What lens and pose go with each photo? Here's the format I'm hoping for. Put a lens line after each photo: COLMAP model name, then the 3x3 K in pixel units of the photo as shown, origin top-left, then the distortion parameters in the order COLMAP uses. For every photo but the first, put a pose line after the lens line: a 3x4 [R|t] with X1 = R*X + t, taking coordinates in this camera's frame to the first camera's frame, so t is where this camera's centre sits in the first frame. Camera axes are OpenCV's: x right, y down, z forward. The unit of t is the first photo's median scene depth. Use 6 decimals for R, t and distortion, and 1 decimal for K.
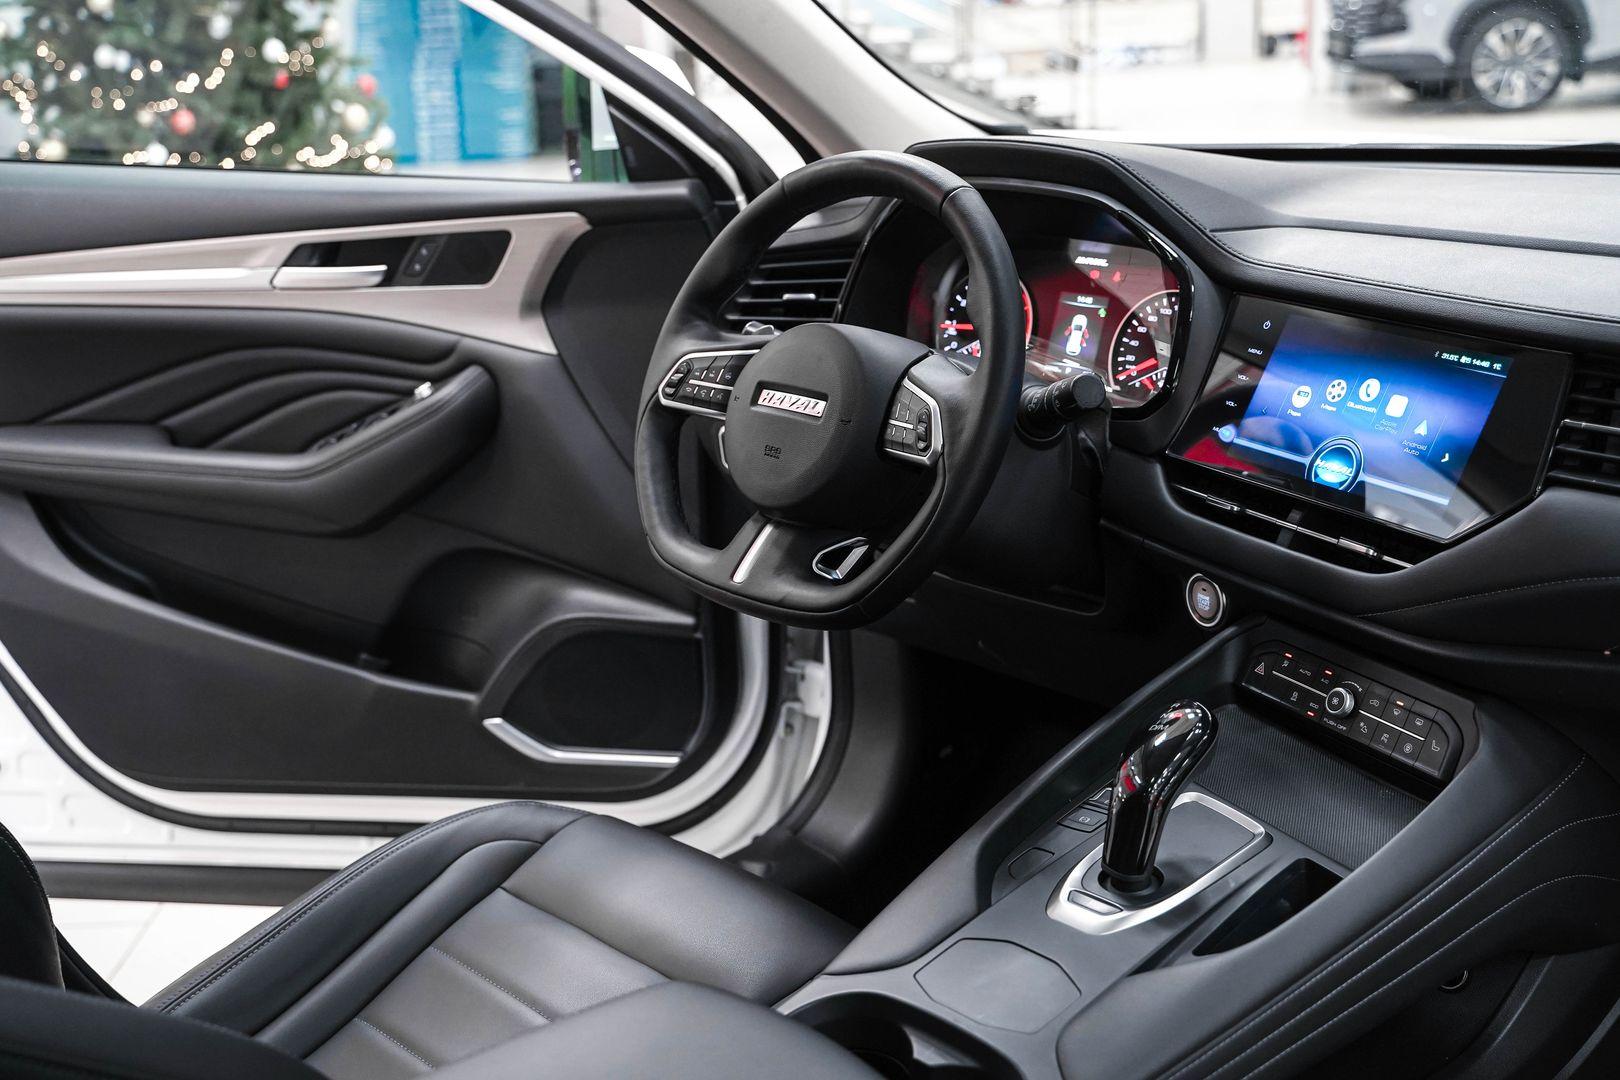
lens RADIAL K [[1829.1, 0, 806.3], [0, 1829.1, 514.7], [0, 0, 1]] dist [-0.025224, 0.122514]
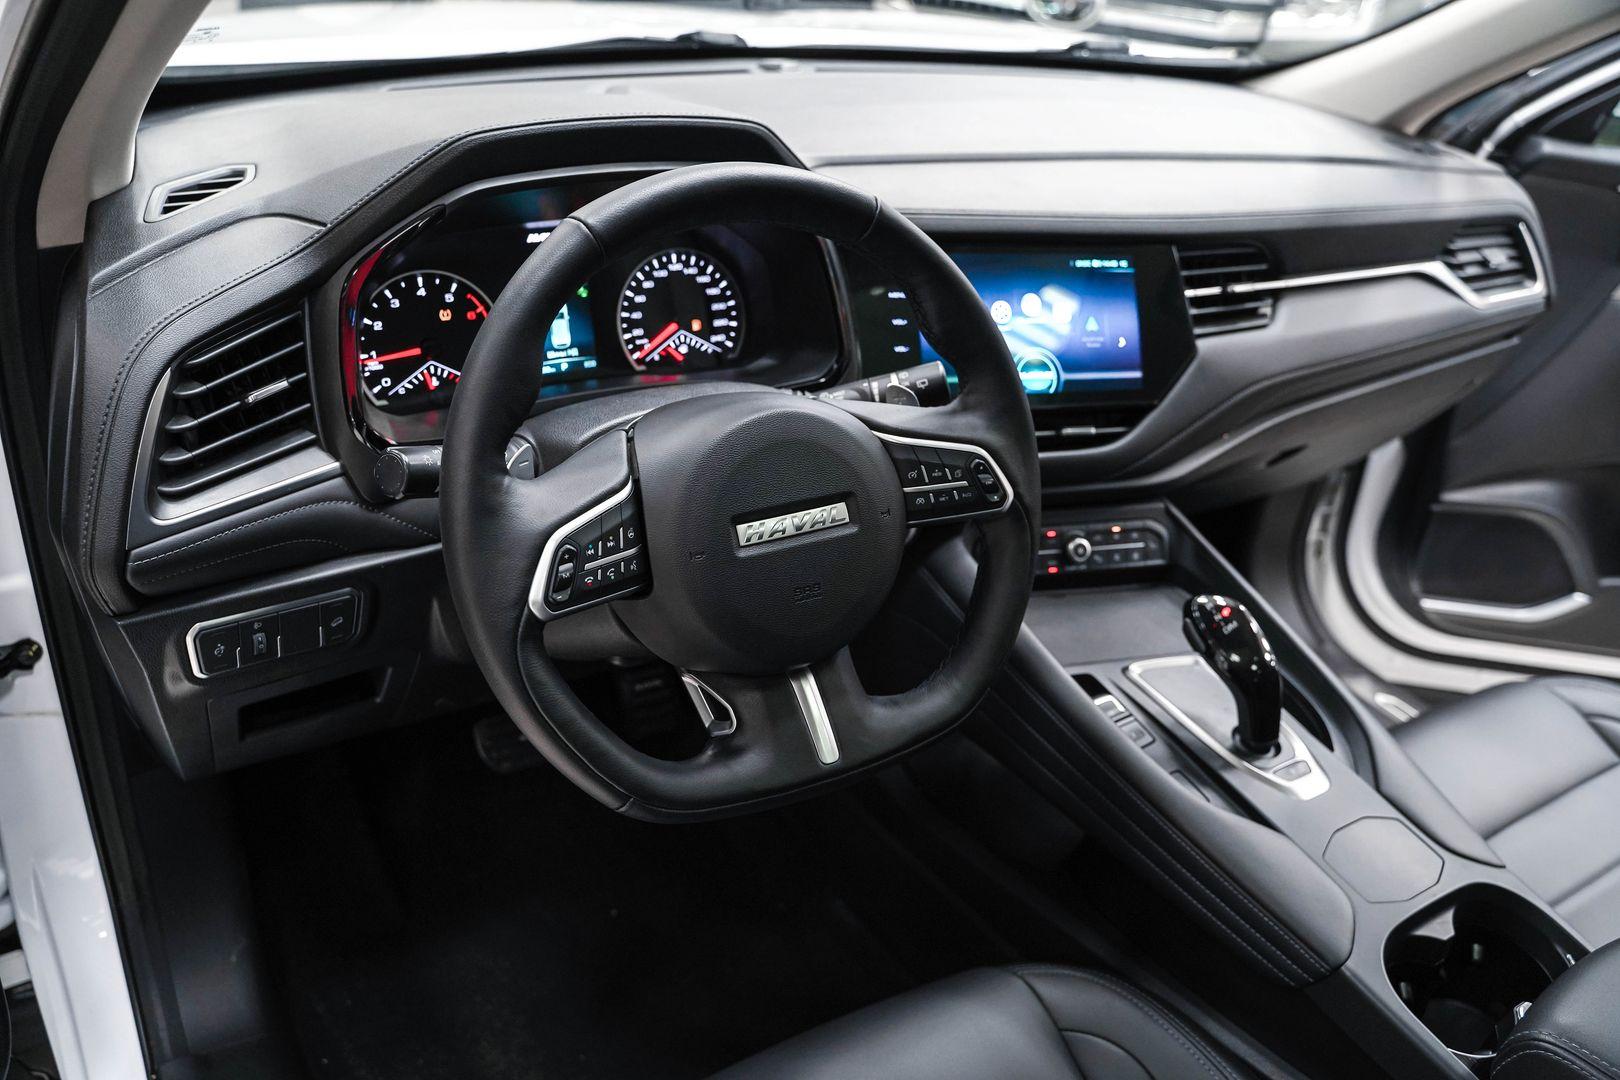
lens RADIAL K [[1316.4, 0, 810.0], [0, 1316.4, 540.0], [0, 0, 1]] dist [-0.120676, 0.099272]
pose [[0.179468, -0.431836, 0.883917, -0.449839], [0.175371, 0.898157, 0.403187, -0.251597], [-0.968006, 0.082654, 0.236922, 0.801031]]
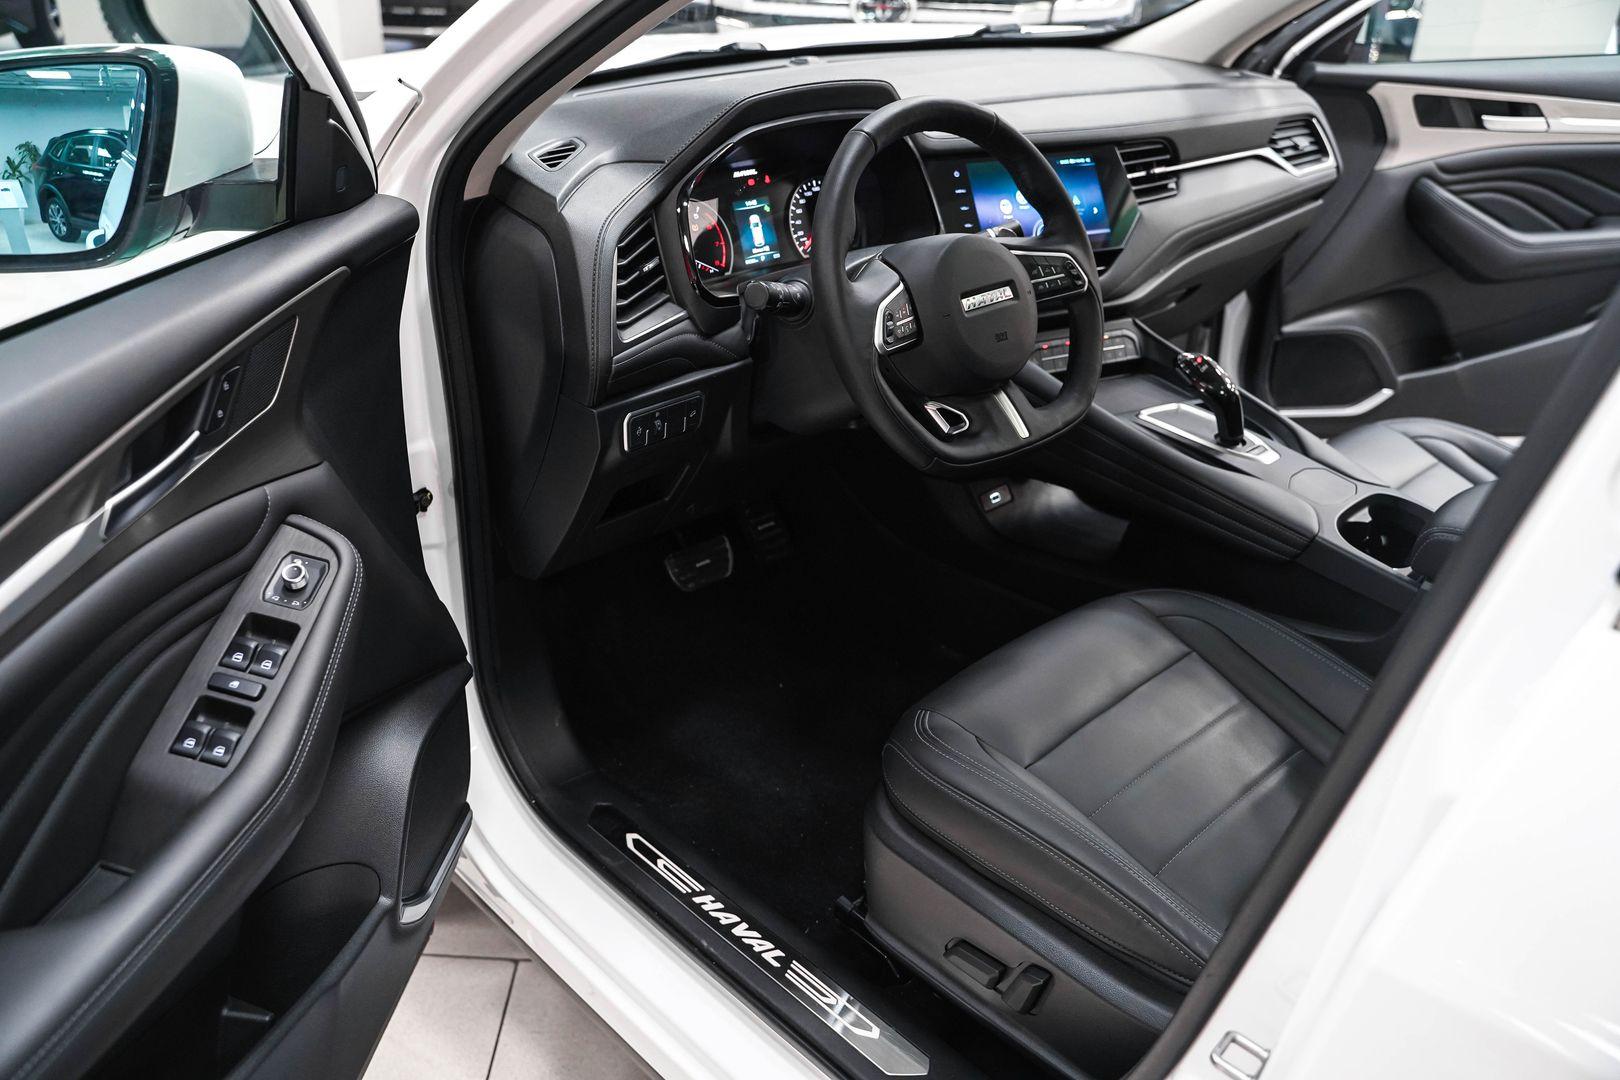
lens RADIAL K [[1316.4, 0, 810.0], [0, 1316.4, 540.0], [0, 0, 1]] dist [-0.120676, 0.099272]
pose [[-0.015482, -0.428095, 0.903601, -0.845996], [0.253370, 0.872534, 0.417718, -0.306121], [-0.967246, 0.235413, 0.094957, 0.992883]]
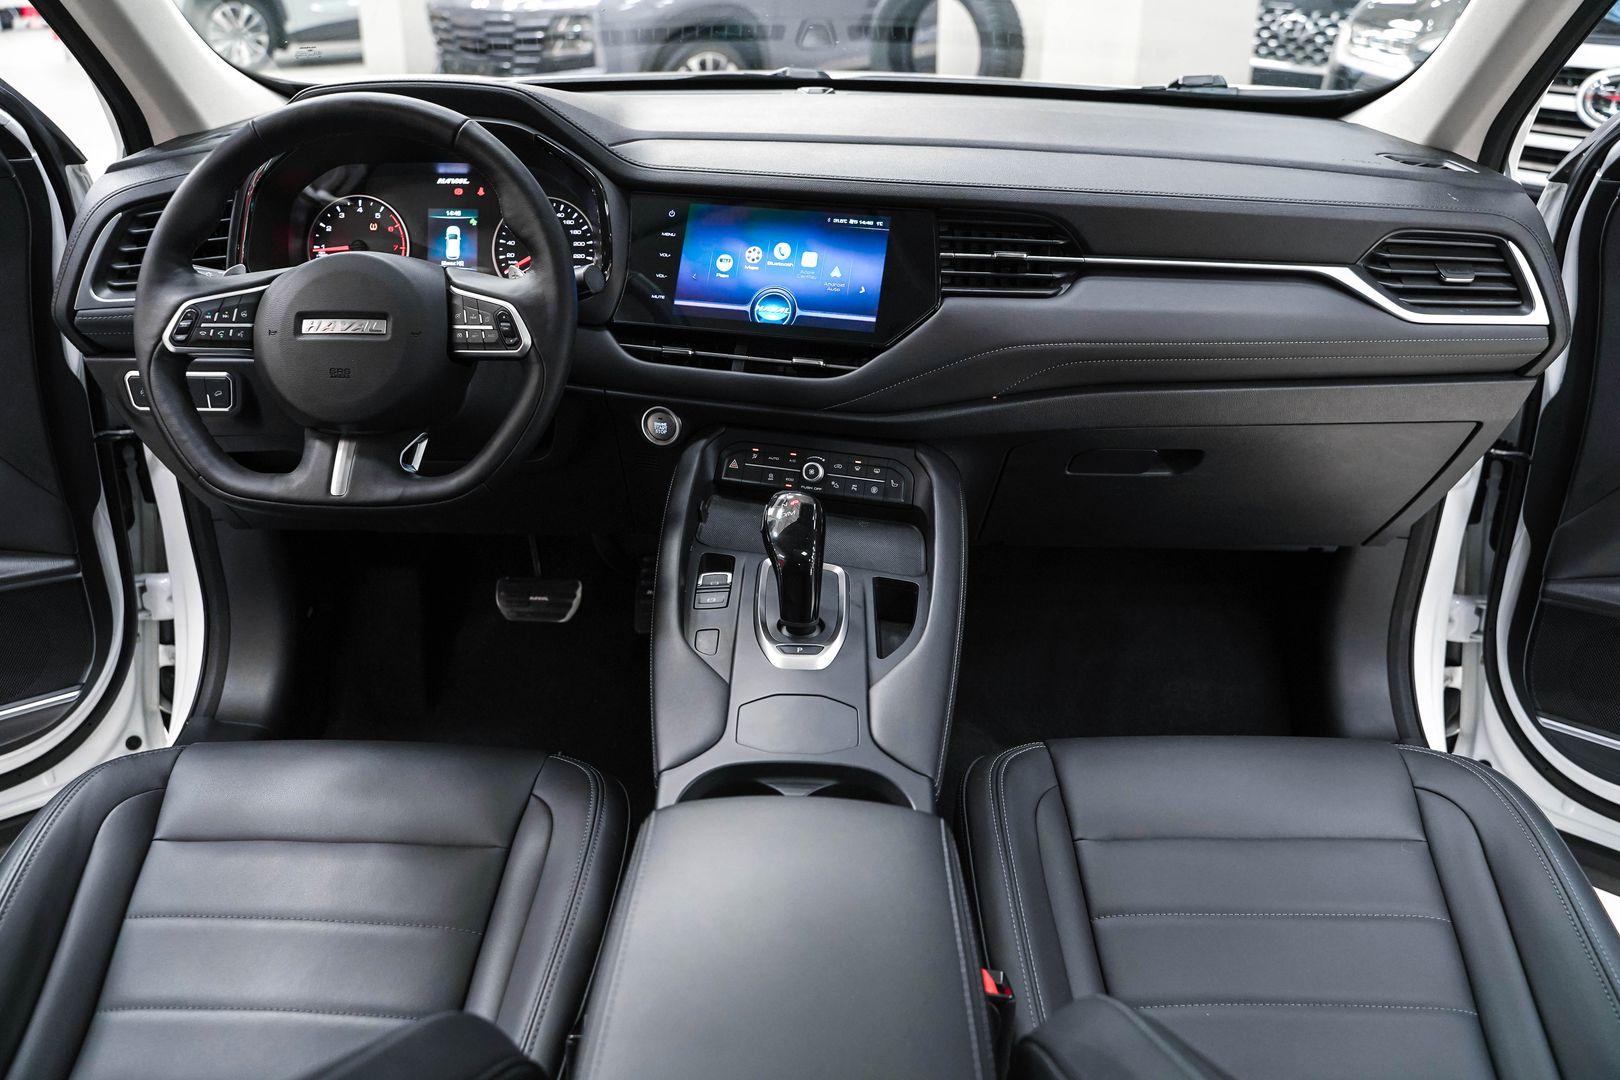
lens RADIAL K [[1316.4, 0, 810.0], [0, 1316.4, 540.0], [0, 0, 1]] dist [-0.120676, 0.099272]
pose [[0.695763, -0.256320, 0.670980, -0.343134], [0.164567, 0.966196, 0.198451, -0.041988], [-0.699165, -0.027653, 0.714425, 0.220684]]
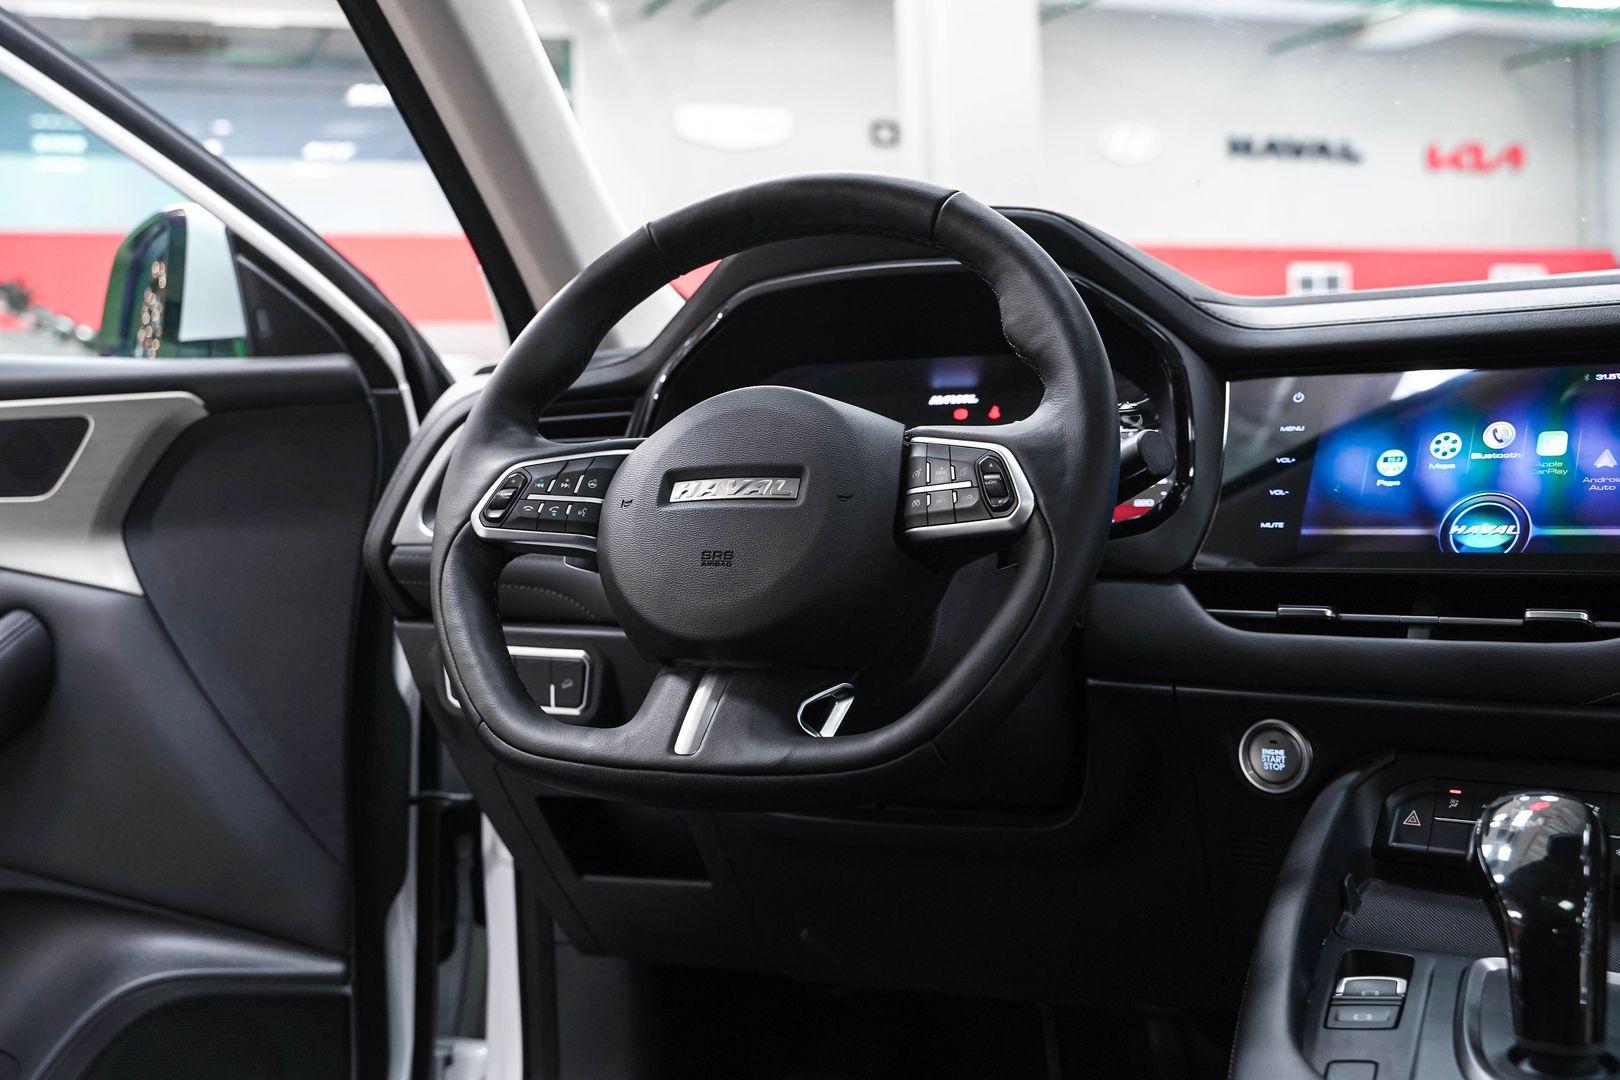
lens RADIAL K [[1792.9, 0, 748.0], [0, 1792.9, 490.5], [0, 0, 1]] dist [-0.058529, 0.038536]
pose [[0.925934, 0.018175, 0.377247, -0.235514], [0.094287, 0.956092, -0.277486, 0.114919], [-0.365726, 0.292504, 0.883565, 0.378594]]
